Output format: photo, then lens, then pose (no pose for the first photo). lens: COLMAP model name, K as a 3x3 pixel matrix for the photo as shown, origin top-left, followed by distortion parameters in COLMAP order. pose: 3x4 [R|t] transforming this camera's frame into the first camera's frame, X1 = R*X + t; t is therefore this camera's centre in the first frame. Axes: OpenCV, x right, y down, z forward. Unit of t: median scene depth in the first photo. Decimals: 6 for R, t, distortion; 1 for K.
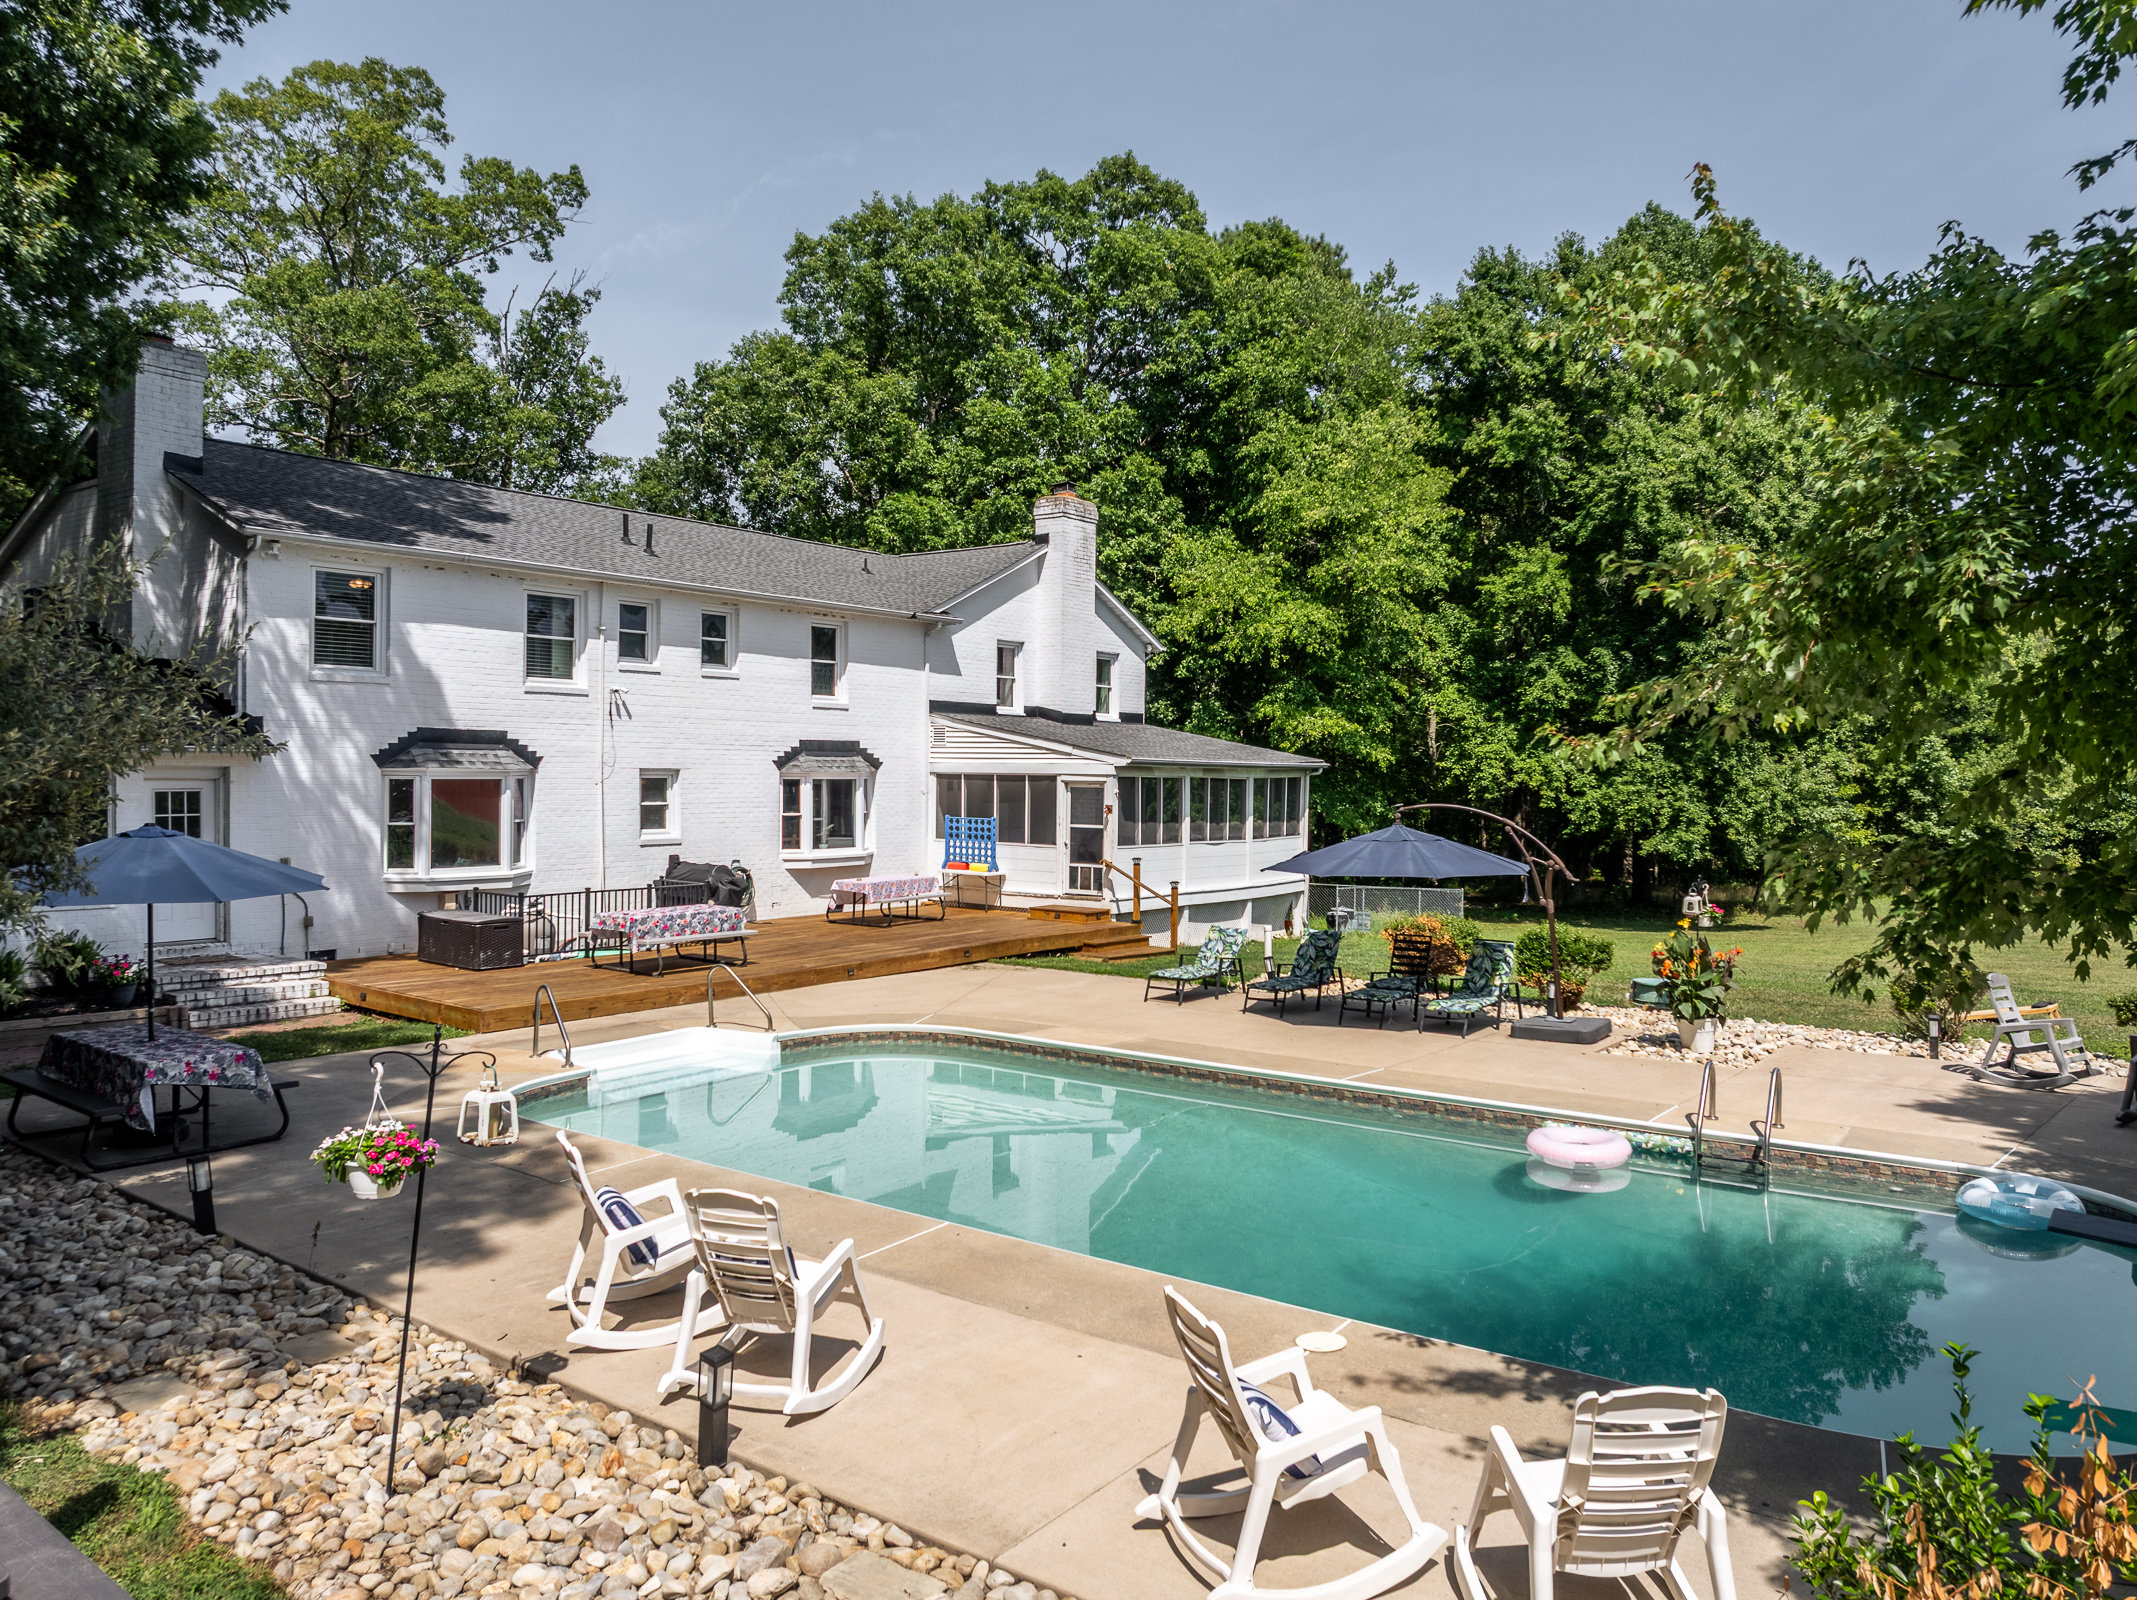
lens RADIAL K [[1502.6, 0, 1063.9], [0, 1502.6, 786.4], [0, 0, 1]] dist [-0.050832, 0.020501]
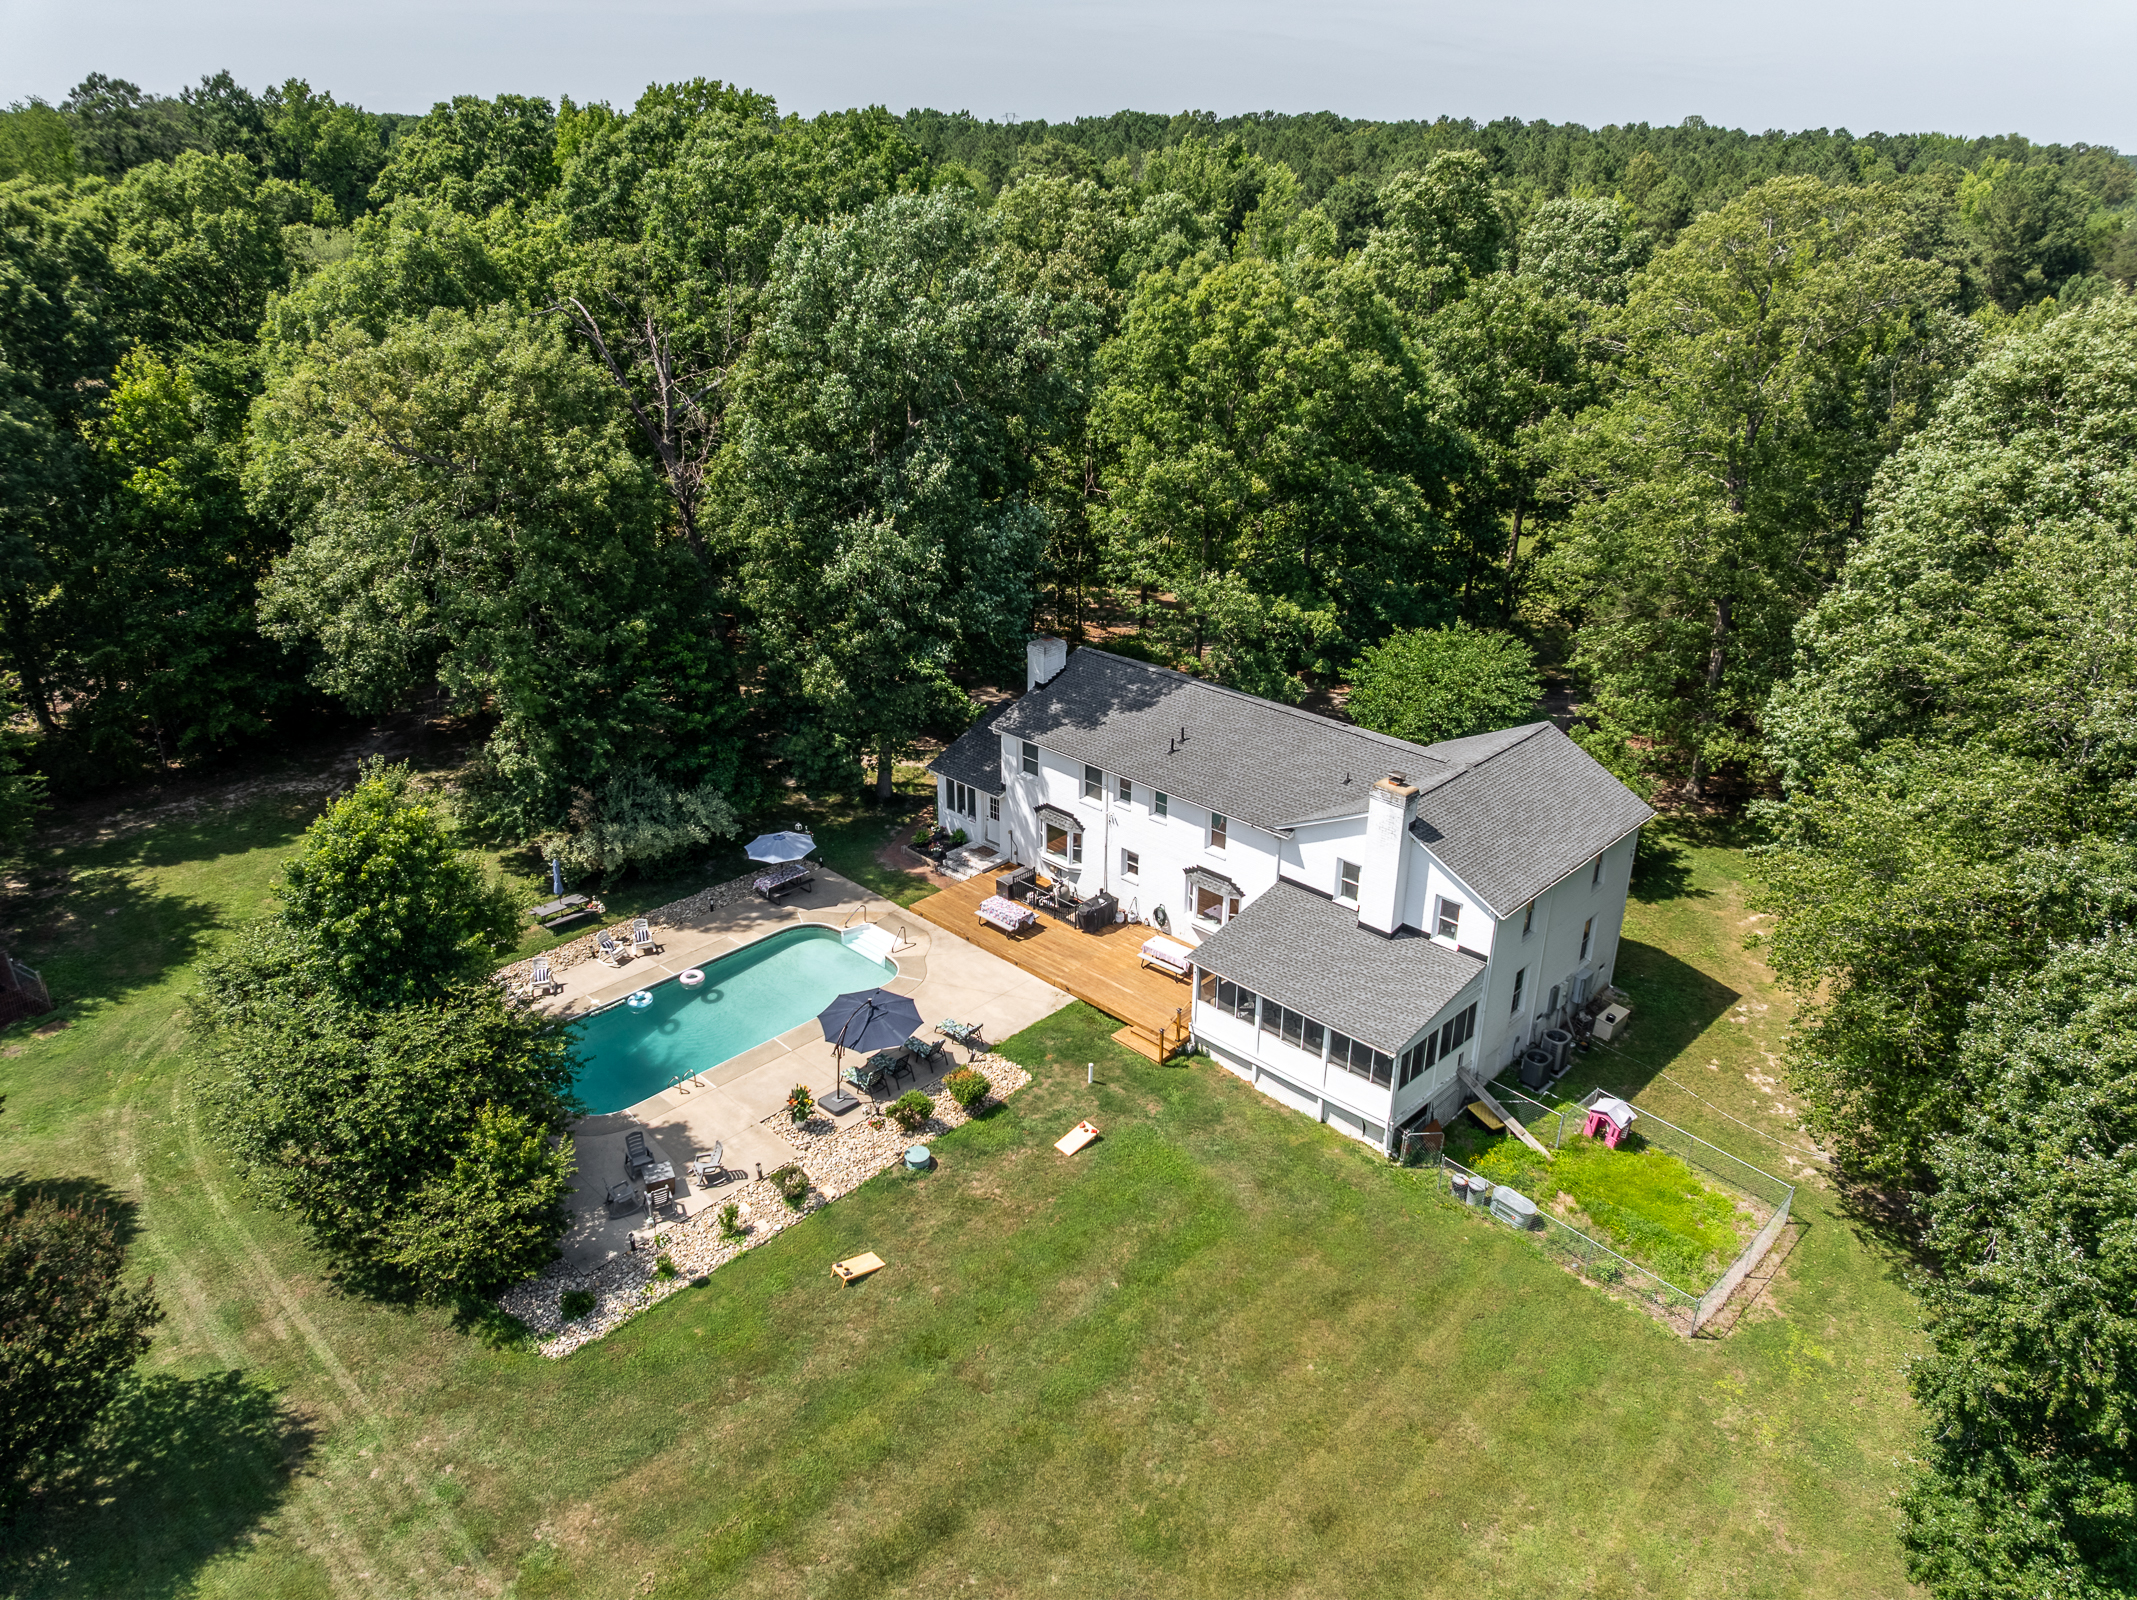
lens RADIAL K [[1502.6, 0, 1052.7], [0, 1502.6, 781.8], [0, 0, 1]] dist [-0.050832, 0.020501]
pose [[-0.129826, 0.396568, -0.908779, 1.464006], [-0.004342, 0.916299, 0.400470, -0.845159], [0.991527, 0.055937, -0.117238, 0.972058]]
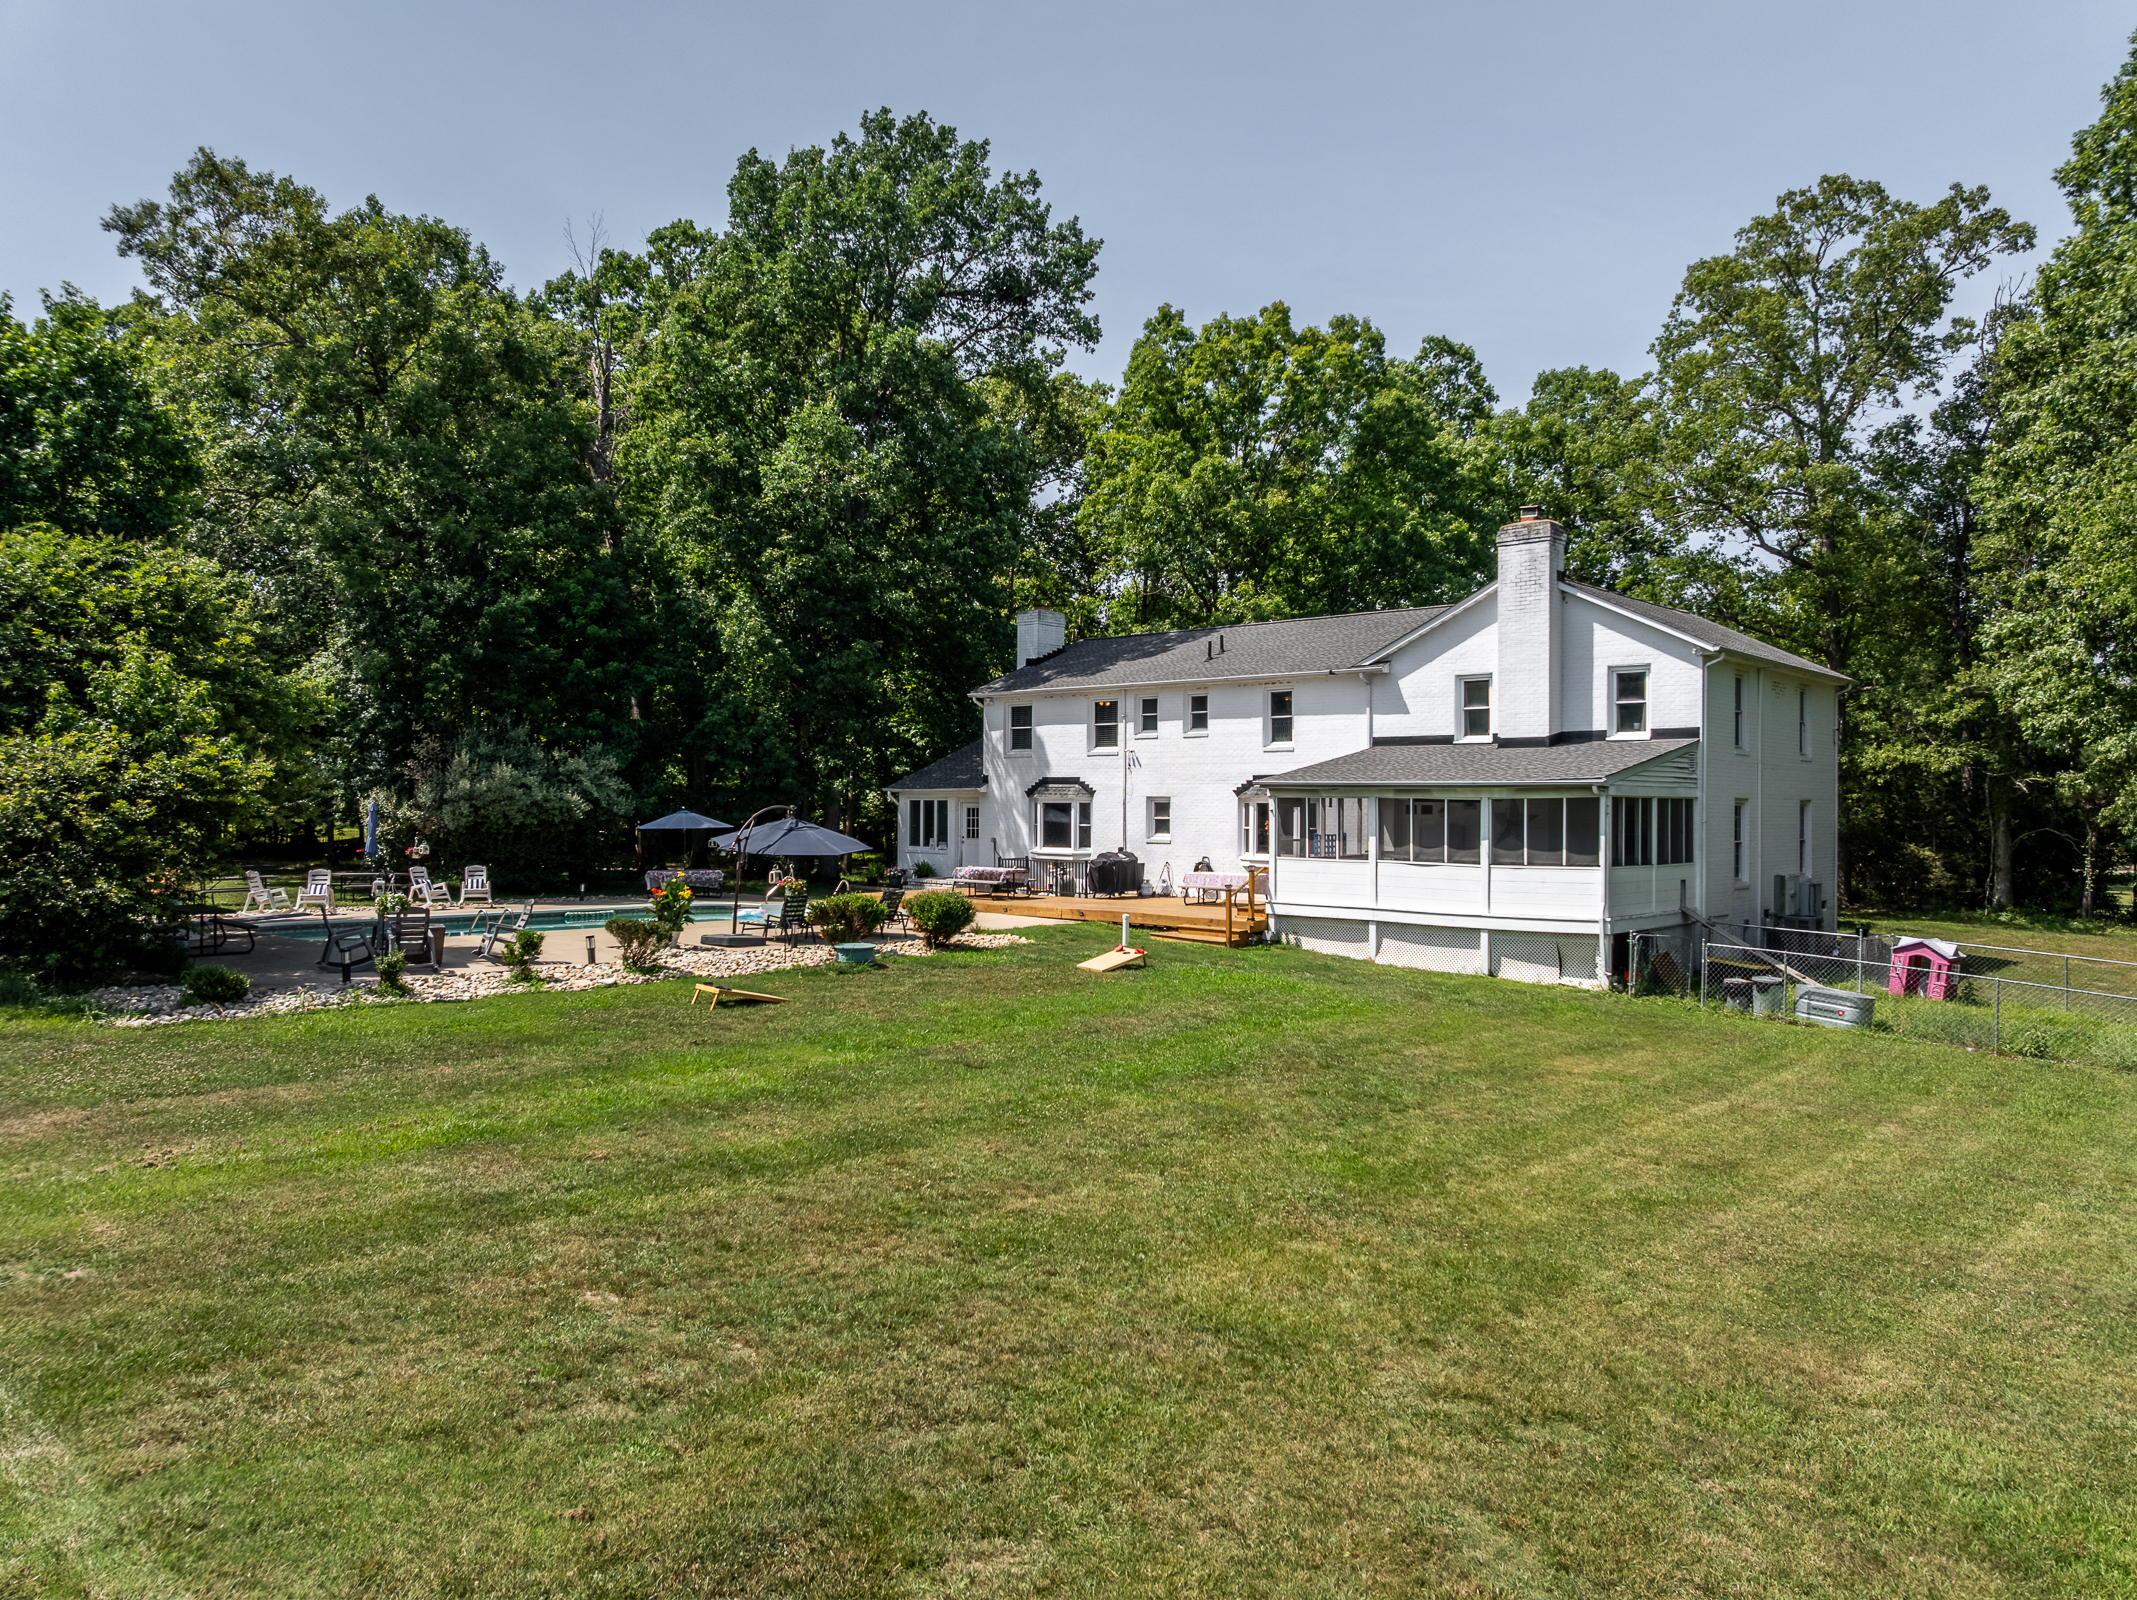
lens RADIAL K [[1502.6, 0, 1059.6], [0, 1502.6, 813.9], [0, 0, 1]] dist [-0.050832, 0.020501]
pose [[-0.096425, 0.006410, -0.995320, 1.172467], [-0.005384, 0.999961, 0.006962, -0.003241], [0.995326, 0.006030, -0.096387, 0.895453]]
